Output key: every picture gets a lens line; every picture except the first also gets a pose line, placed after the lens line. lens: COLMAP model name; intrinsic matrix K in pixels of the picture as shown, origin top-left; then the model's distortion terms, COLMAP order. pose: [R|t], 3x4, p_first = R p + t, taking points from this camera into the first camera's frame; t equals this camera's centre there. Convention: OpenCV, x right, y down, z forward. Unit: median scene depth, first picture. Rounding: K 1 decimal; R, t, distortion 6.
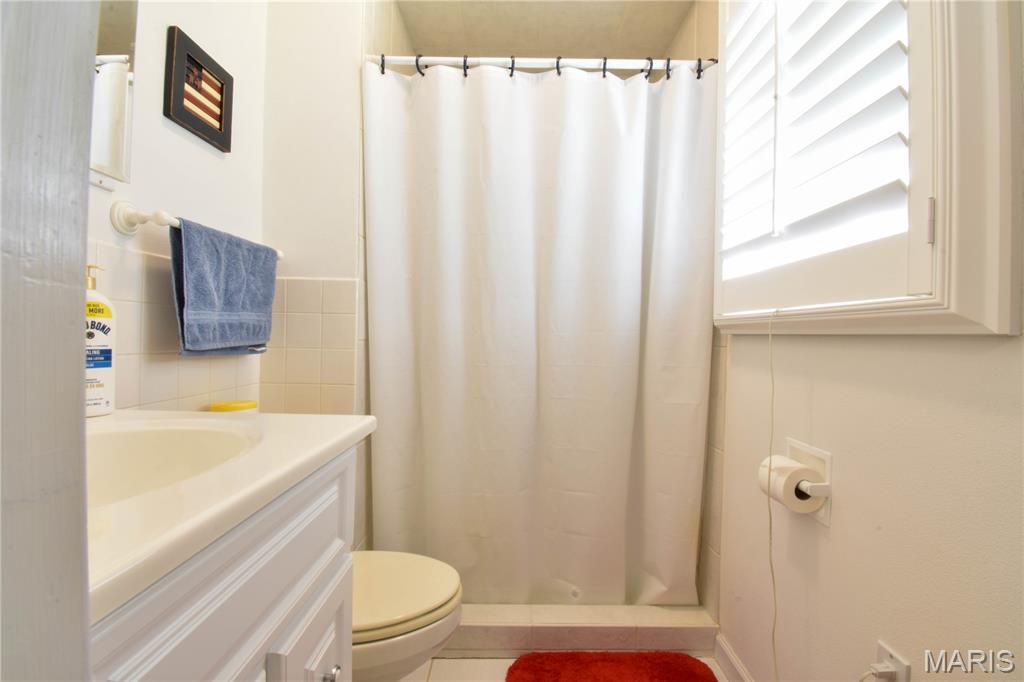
lens RADIAL K [[451.1, 0, 514.1], [0, 451.1, 336.4], [0, 0, 1]] dist [0.019104, -0.023041]
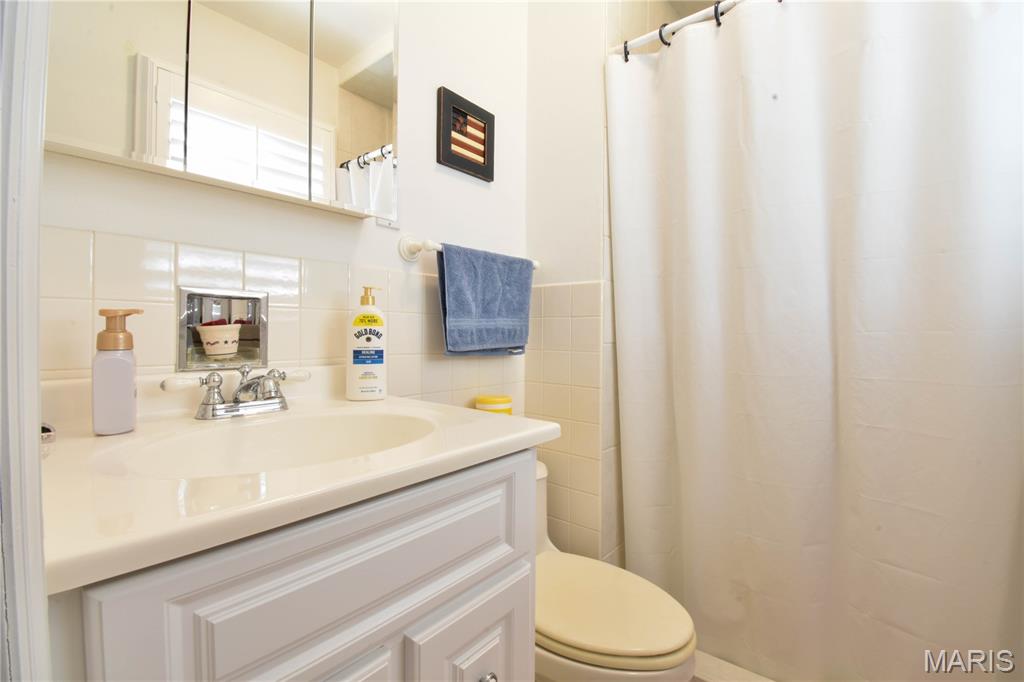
lens RADIAL K [[451.1, 0, 514.1], [0, 451.1, 336.4], [0, 0, 1]] dist [0.019104, -0.023041]
pose [[0.772348, -0.008580, -0.635142, 0.158797], [0.005103, 0.999960, -0.007302, 0.000373], [0.635179, 0.002398, 0.772361, 0.153673]]
